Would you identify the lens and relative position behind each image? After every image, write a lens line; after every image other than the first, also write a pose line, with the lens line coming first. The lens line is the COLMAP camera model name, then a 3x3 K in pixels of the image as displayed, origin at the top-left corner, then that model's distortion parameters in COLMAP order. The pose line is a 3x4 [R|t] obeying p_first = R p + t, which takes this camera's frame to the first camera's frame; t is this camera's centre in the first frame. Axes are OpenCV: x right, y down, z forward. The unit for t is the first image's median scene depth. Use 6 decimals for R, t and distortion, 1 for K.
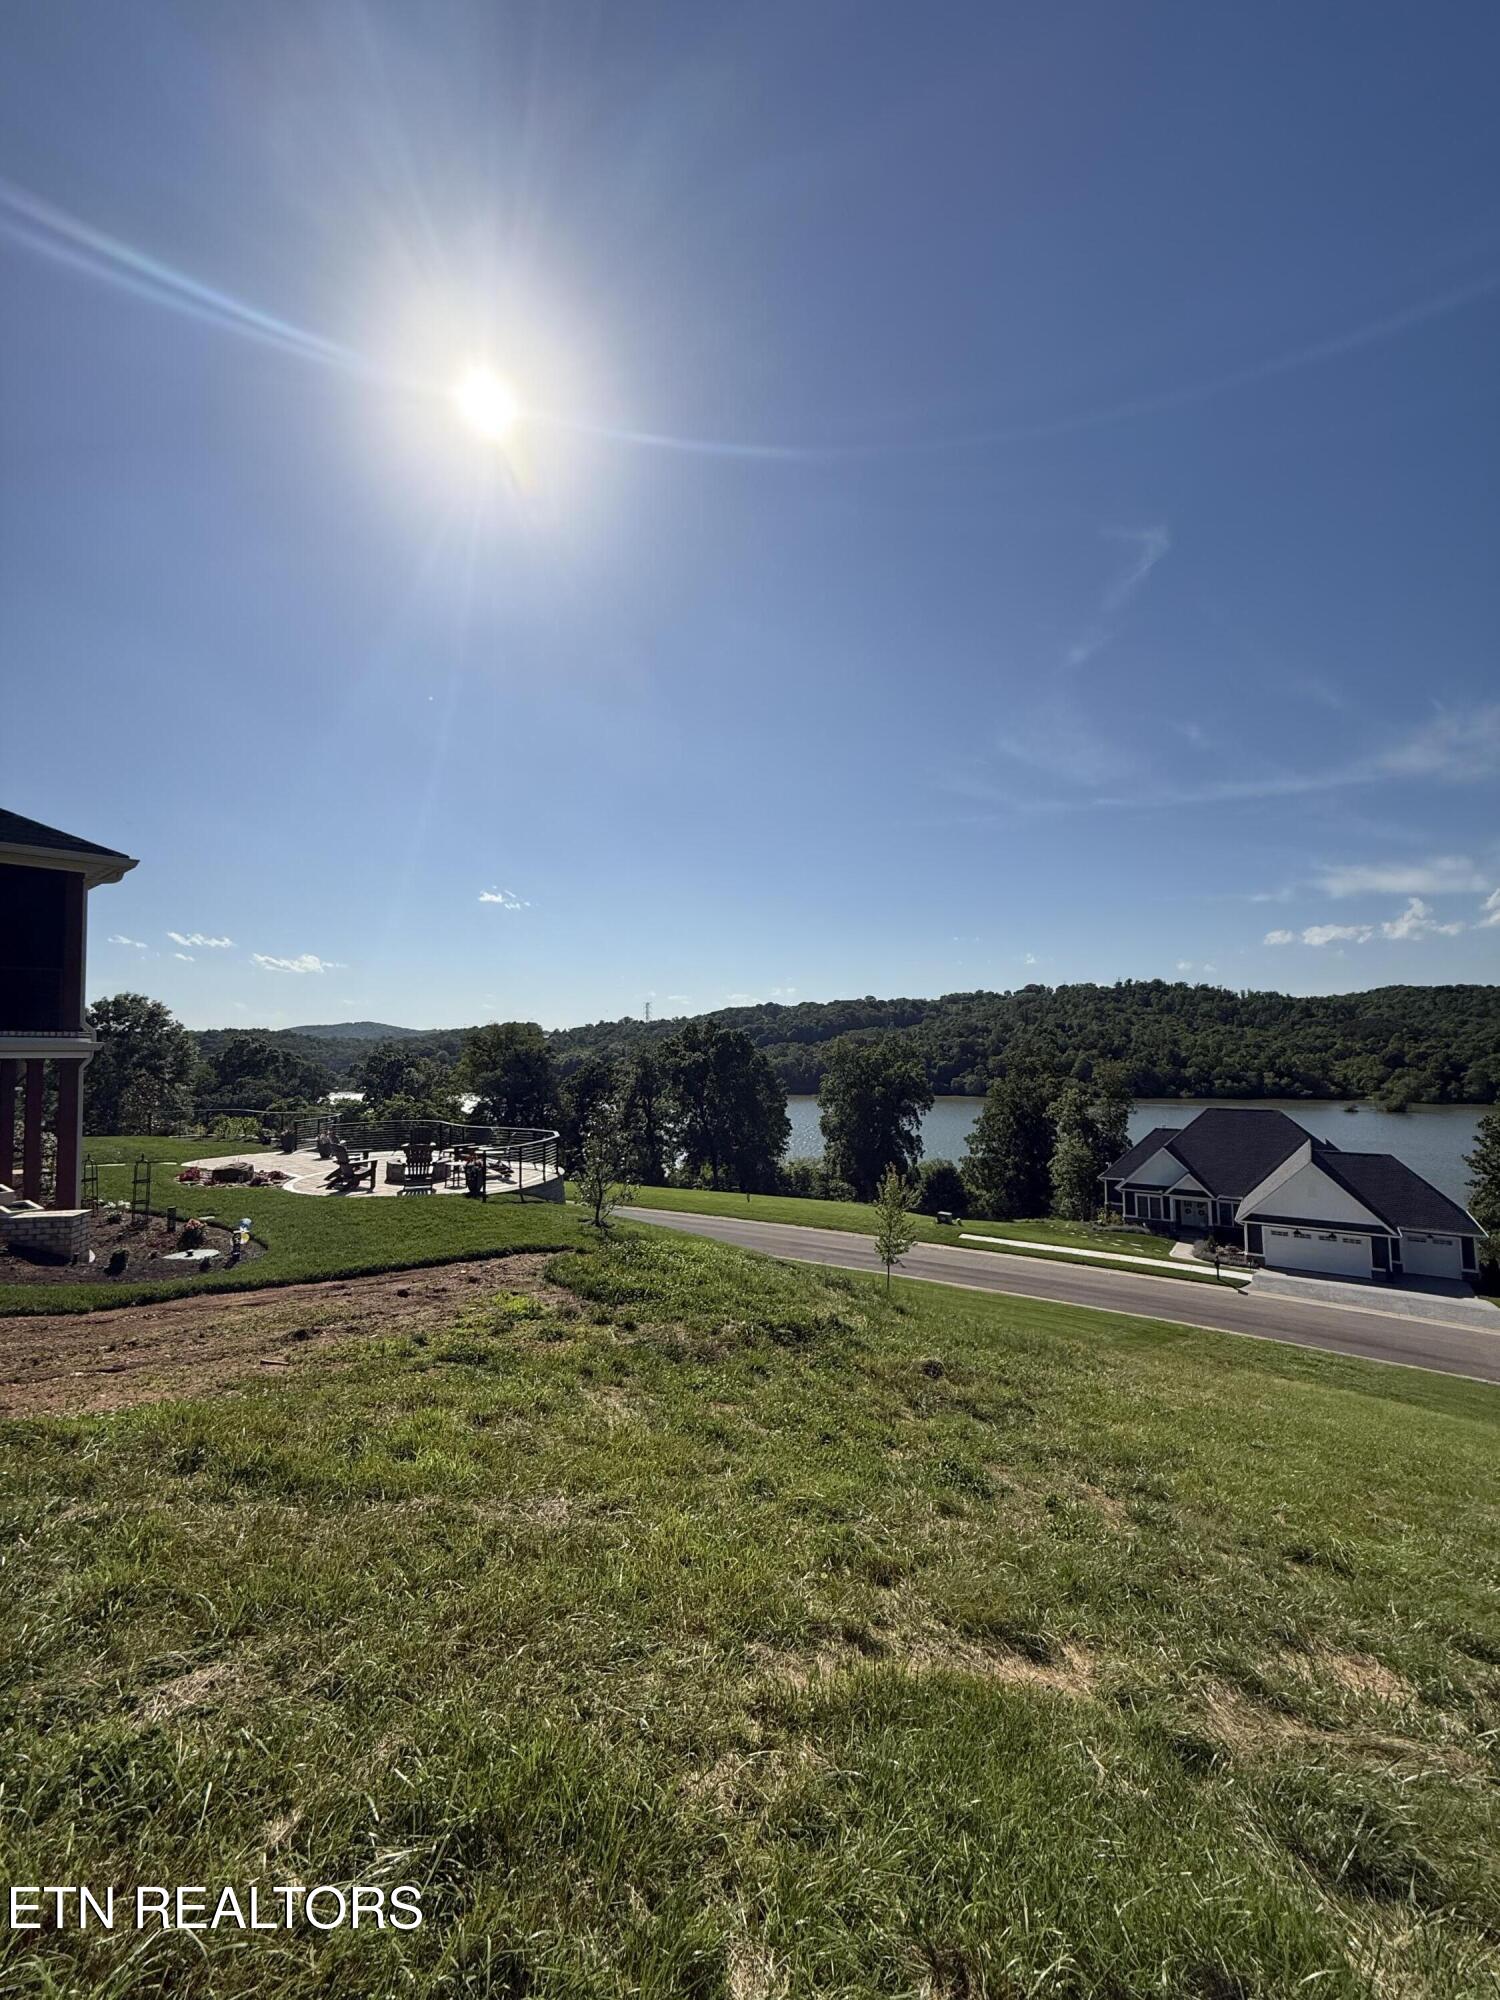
lens RADIAL K [[778.8, 0, 760.4], [0, 778.8, 1000.3], [0, 0, 1]] dist [-0.001364, -0.000019]
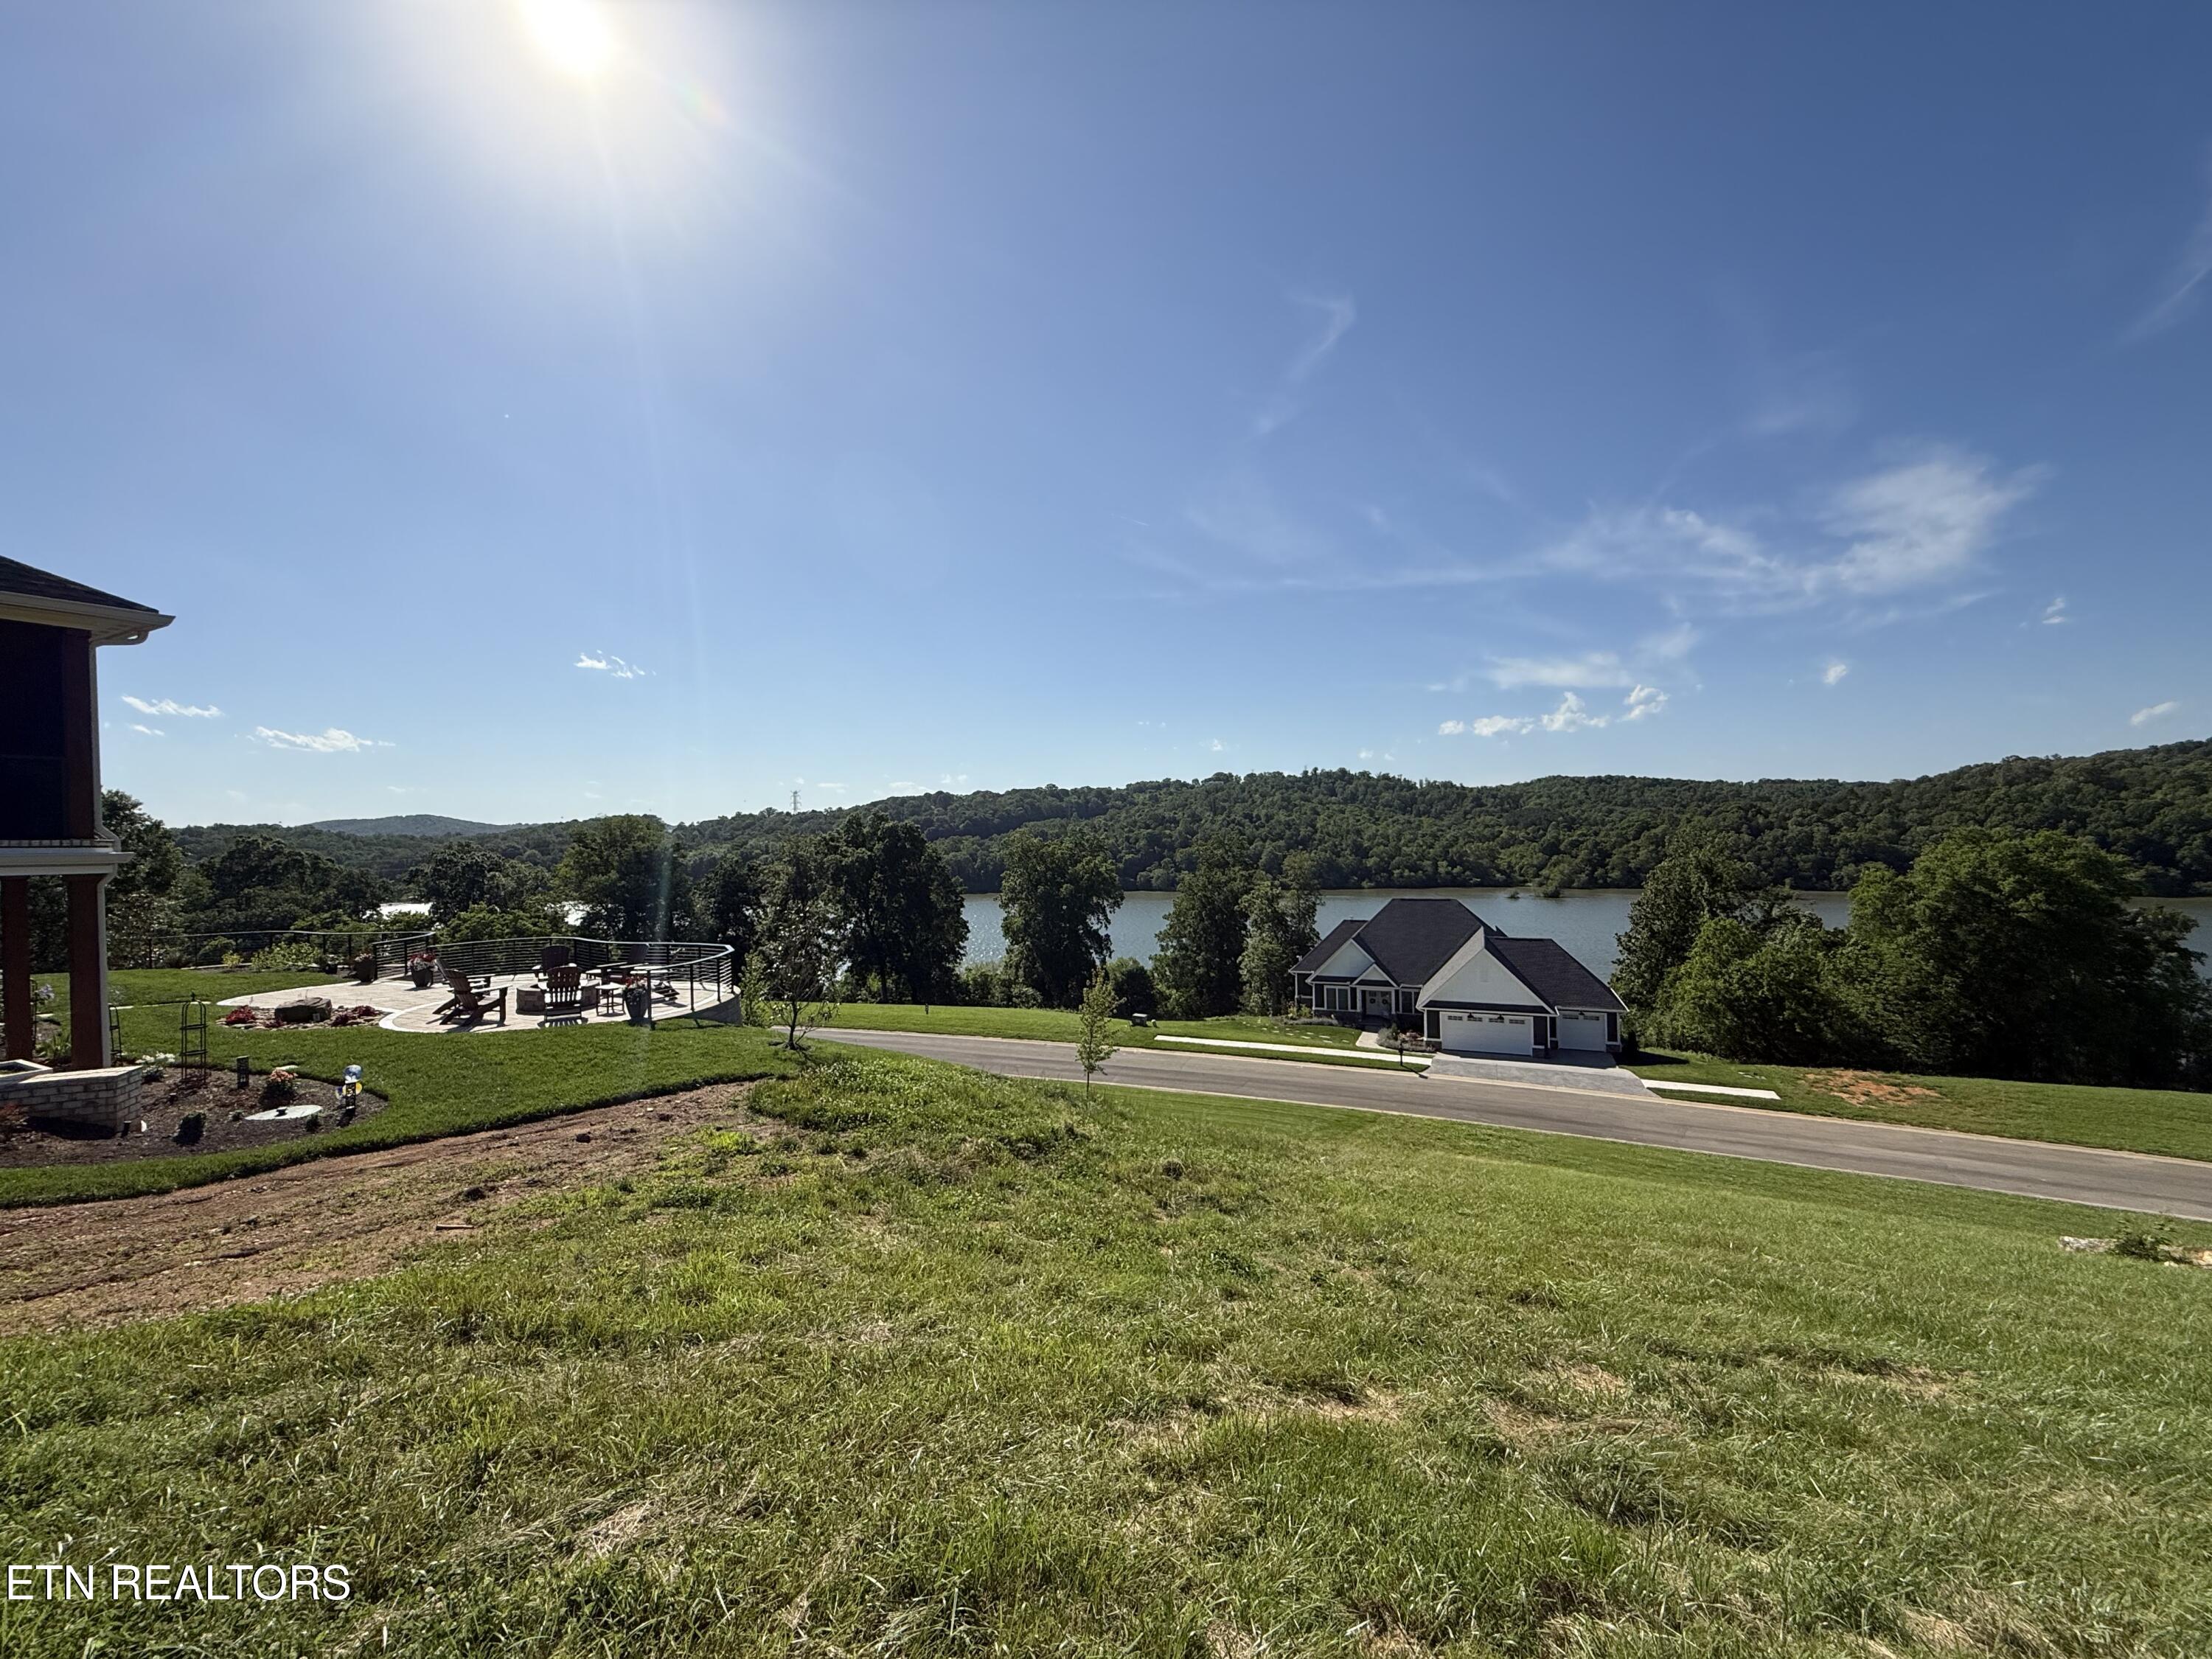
lens RADIAL K [[858.5, 0, 1106.0], [0, 858.5, 829.5], [0, 0, 1]] dist [-0.001933, 0.000125]
pose [[0.979184, -0.007530, 0.202833, -0.007609], [-0.002076, 0.998888, 0.047106, -0.001236], [-0.202962, -0.046547, 0.978080, -0.003396]]
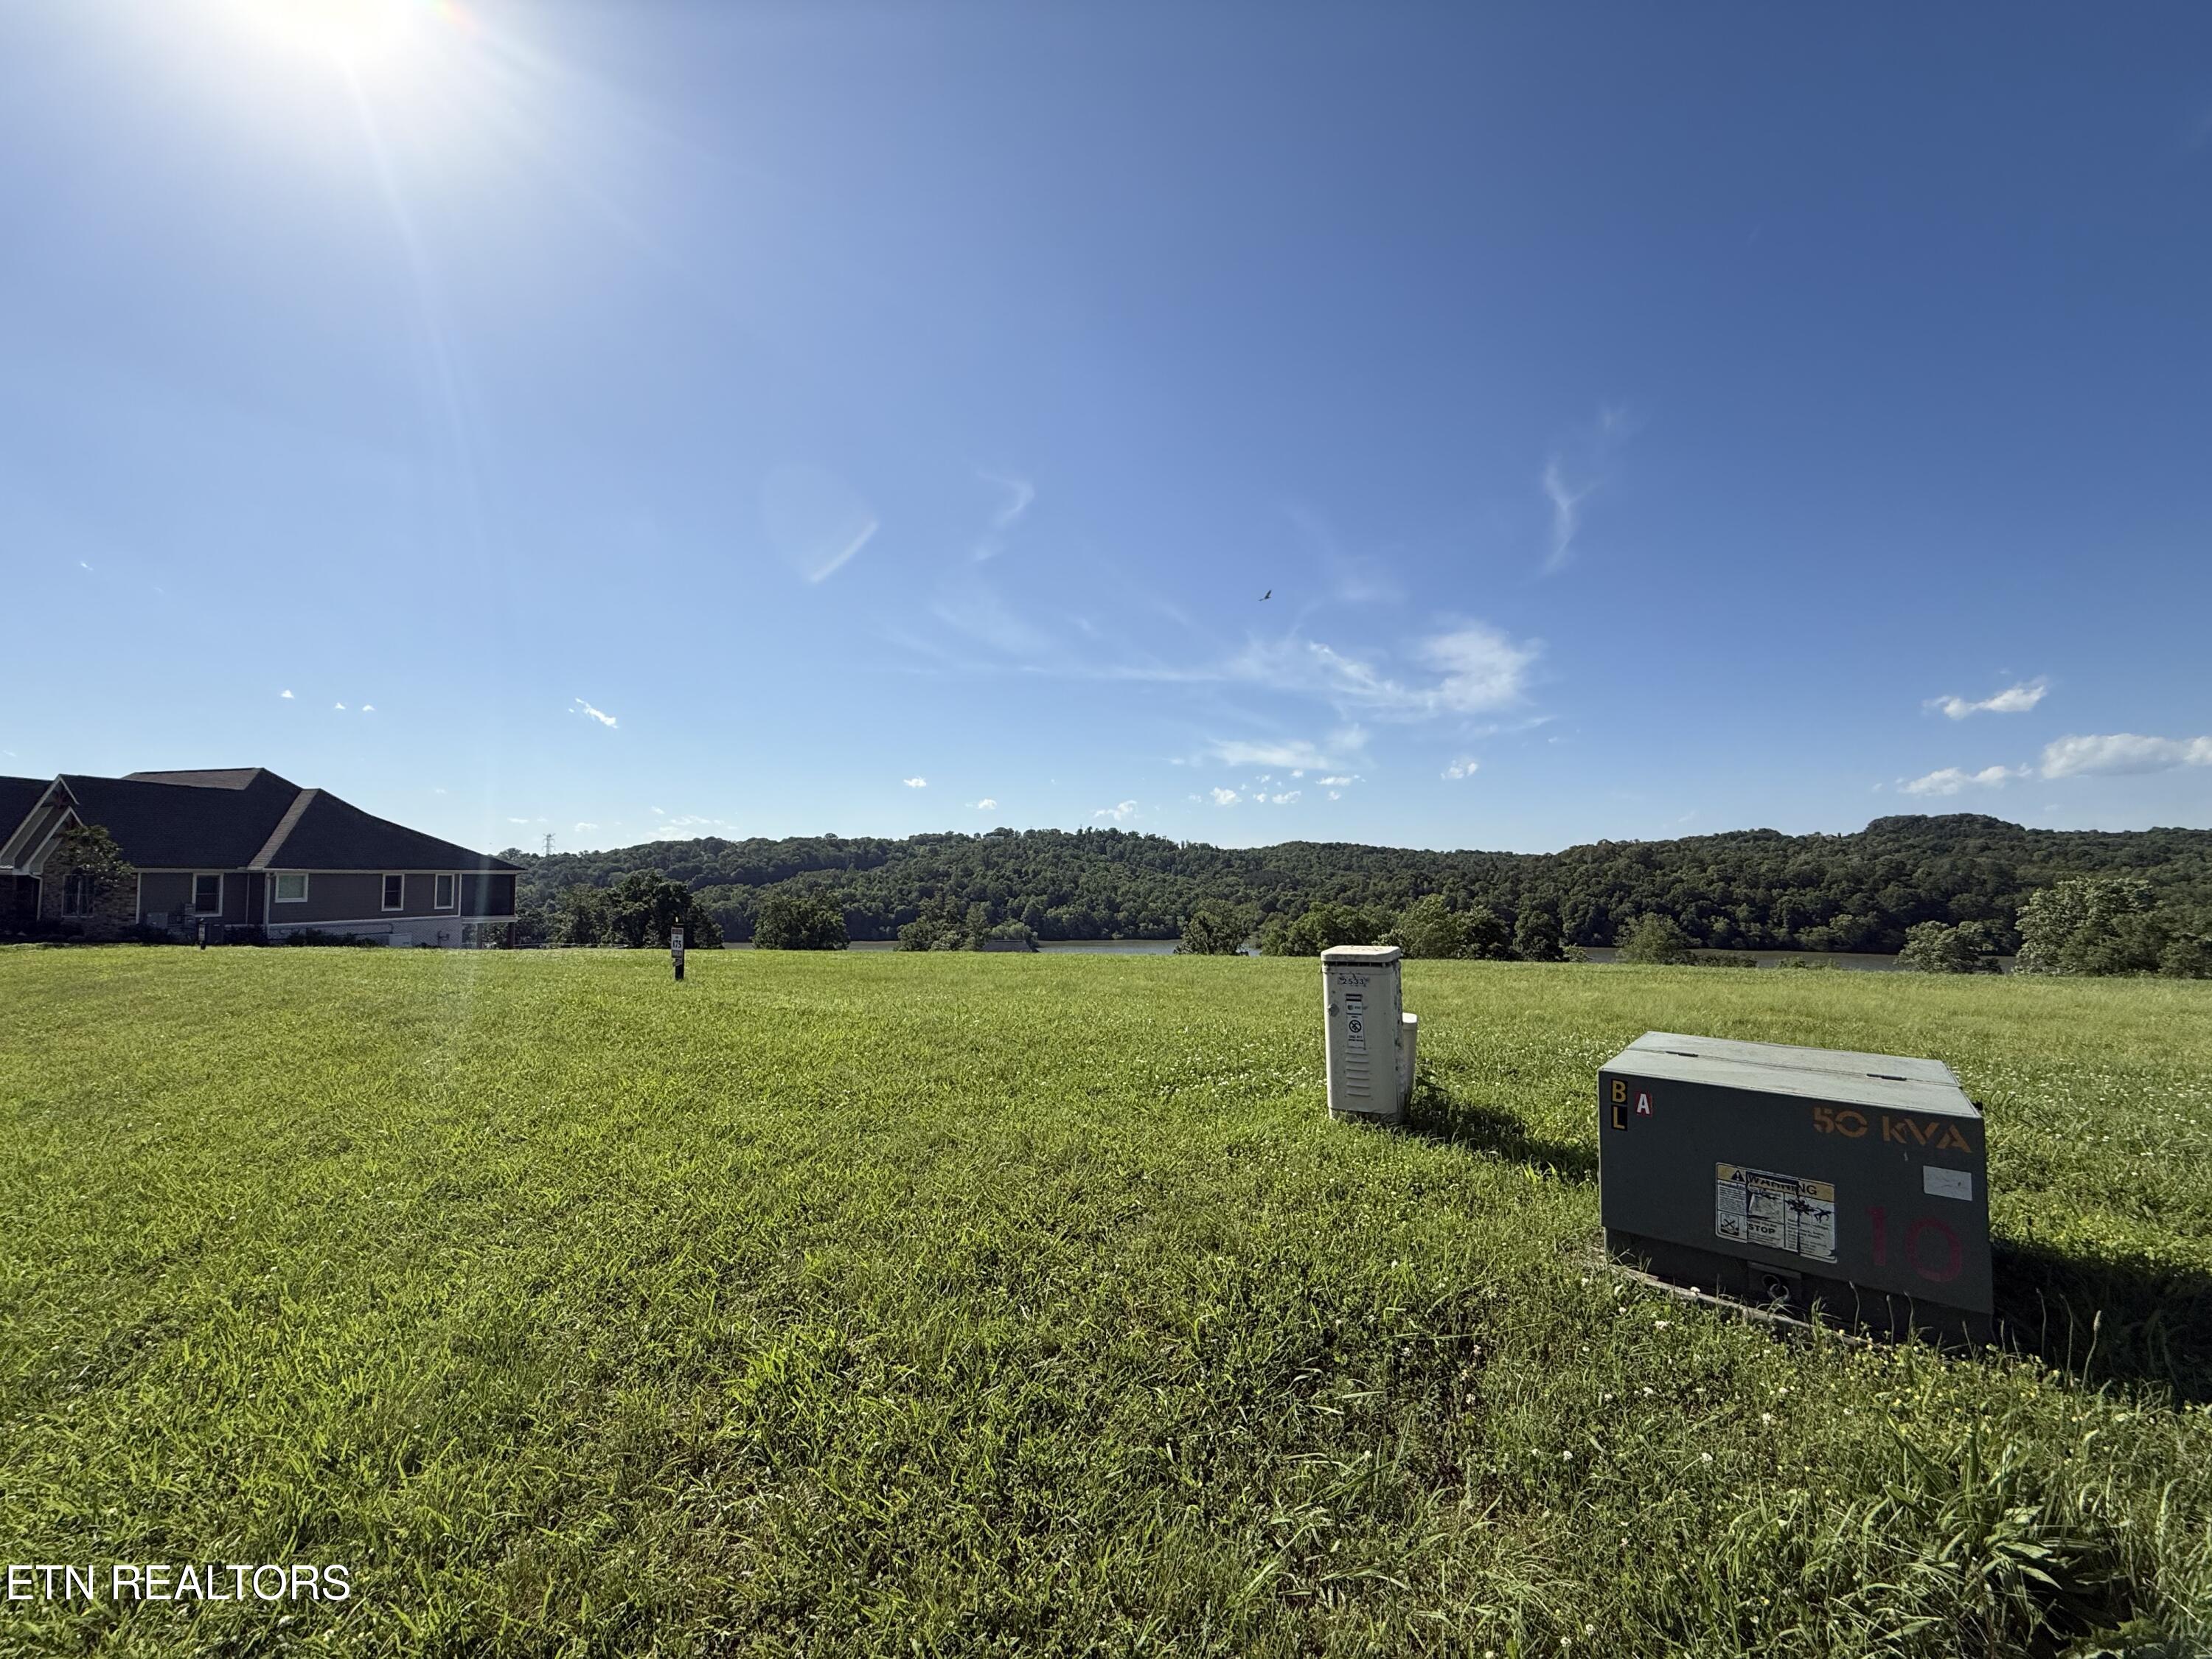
lens RADIAL K [[896.6, 0, 1099.2], [0, 896.6, 870.2], [0, 0, 1]] dist [0.000302, 0.000094]
pose [[0.915725, 0.017608, 0.401420, 0.054904], [-0.033153, 0.998944, 0.031810, -0.042738], [-0.400436, -0.042438, 0.915342, -0.510556]]
